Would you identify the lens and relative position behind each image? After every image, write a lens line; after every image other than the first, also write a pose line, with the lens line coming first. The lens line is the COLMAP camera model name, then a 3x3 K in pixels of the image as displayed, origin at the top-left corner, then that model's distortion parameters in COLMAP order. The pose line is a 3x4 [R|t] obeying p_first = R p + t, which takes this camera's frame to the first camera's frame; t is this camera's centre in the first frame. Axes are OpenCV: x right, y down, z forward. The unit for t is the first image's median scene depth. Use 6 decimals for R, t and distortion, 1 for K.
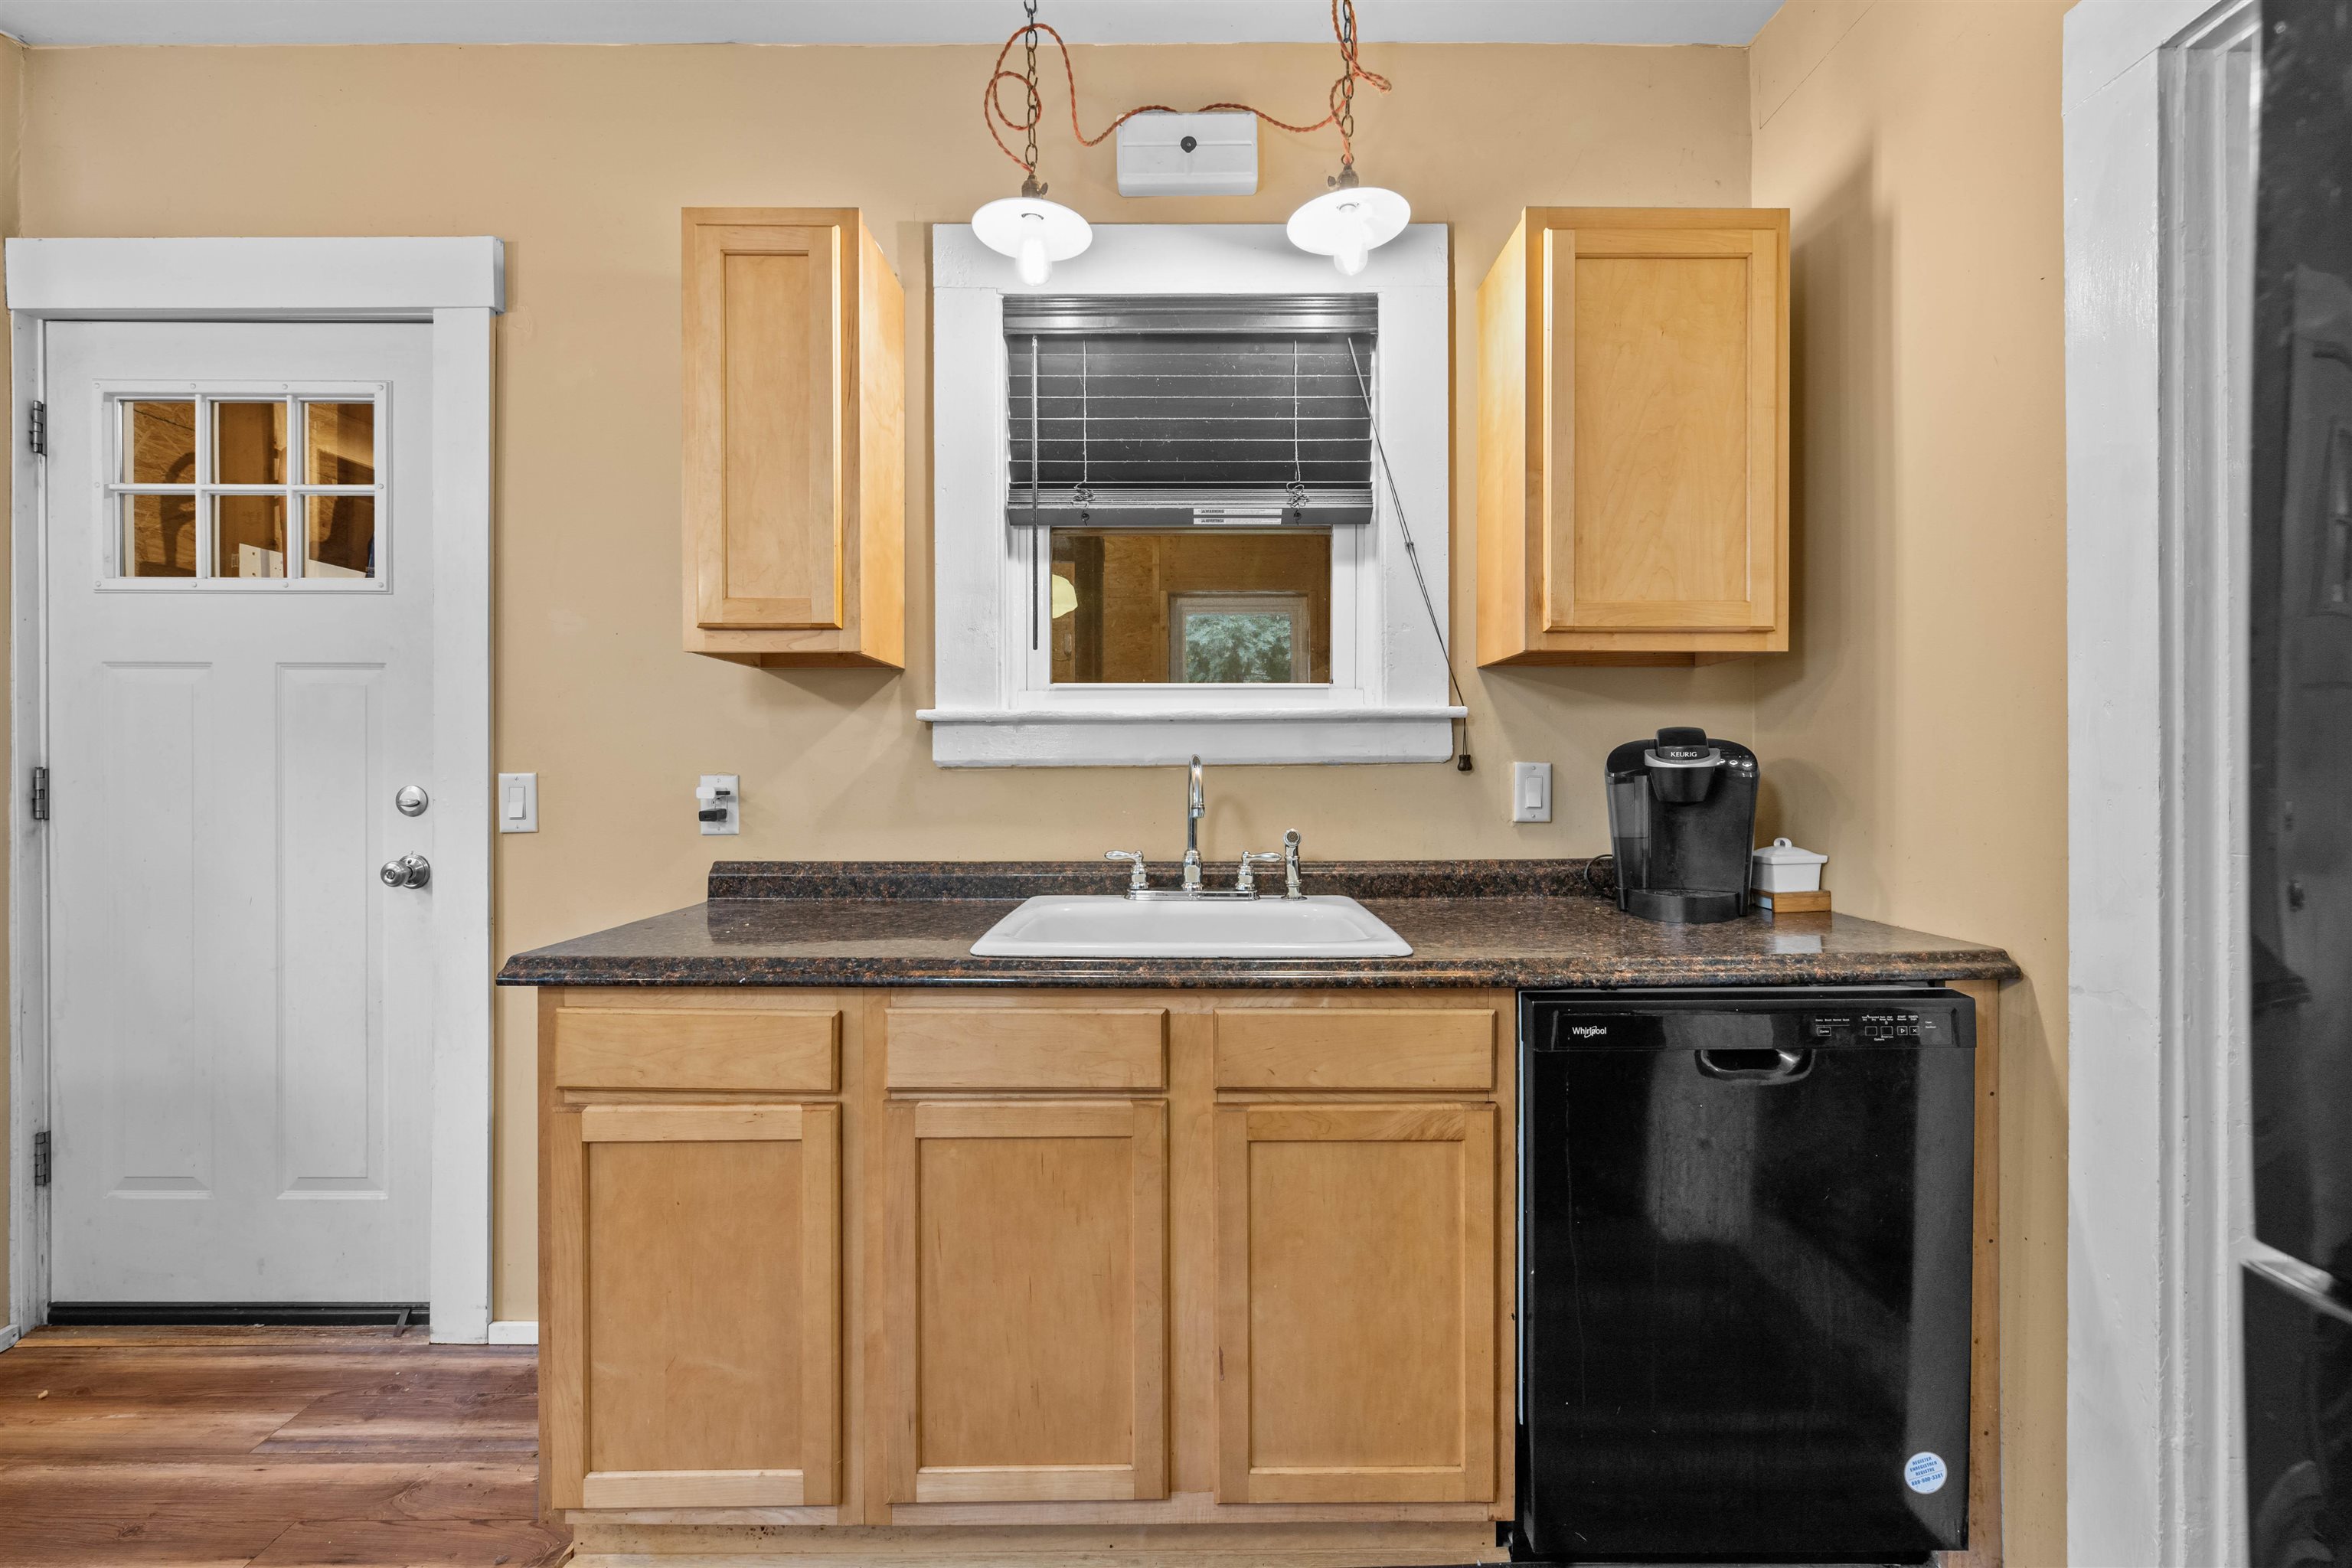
lens RADIAL K [[1017.8, 0, 1194.5], [0, 1017.8, 780.4], [0, 0, 1]] dist [-0.000254, -0.000831]
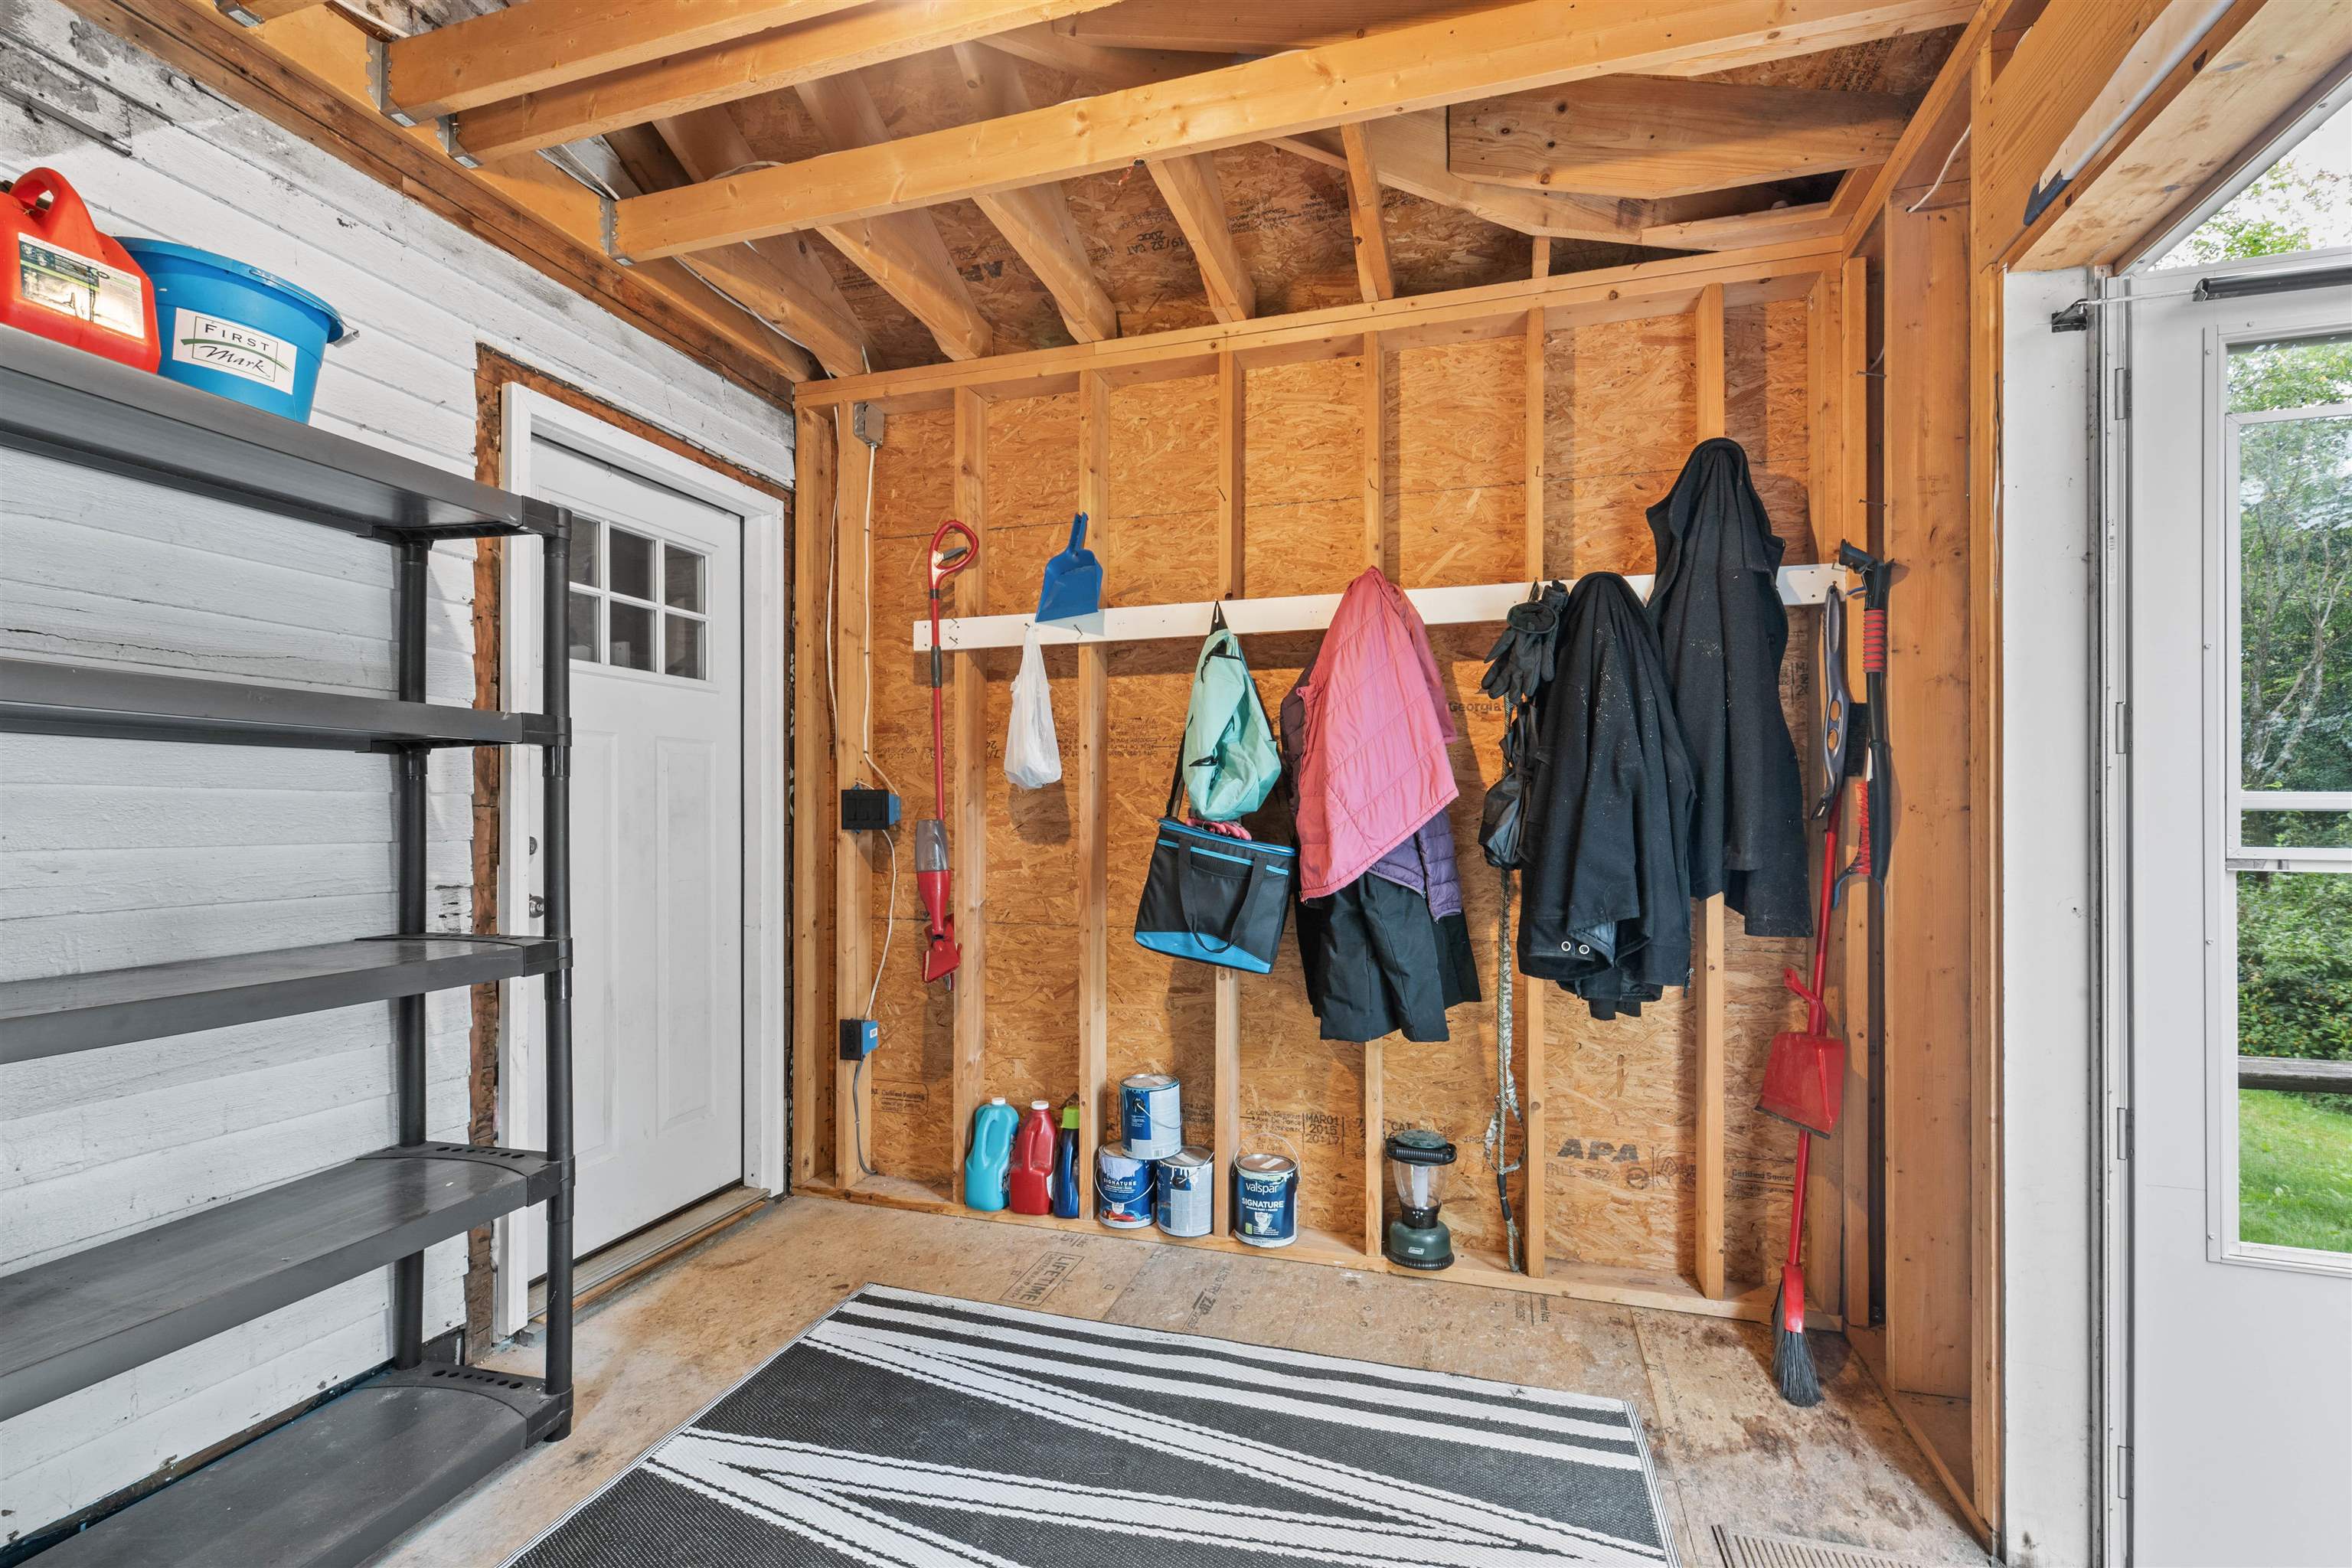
lens RADIAL K [[1017.8, 0, 1177.5], [0, 1017.8, 786.8], [0, 0, 1]] dist [-0.000254, -0.000831]
pose [[0.292782, 0.005597, 0.956163, -2.187955], [0.010283, 0.999907, -0.009002, -0.021767], [-0.956124, 0.012468, 0.292697, -0.087367]]
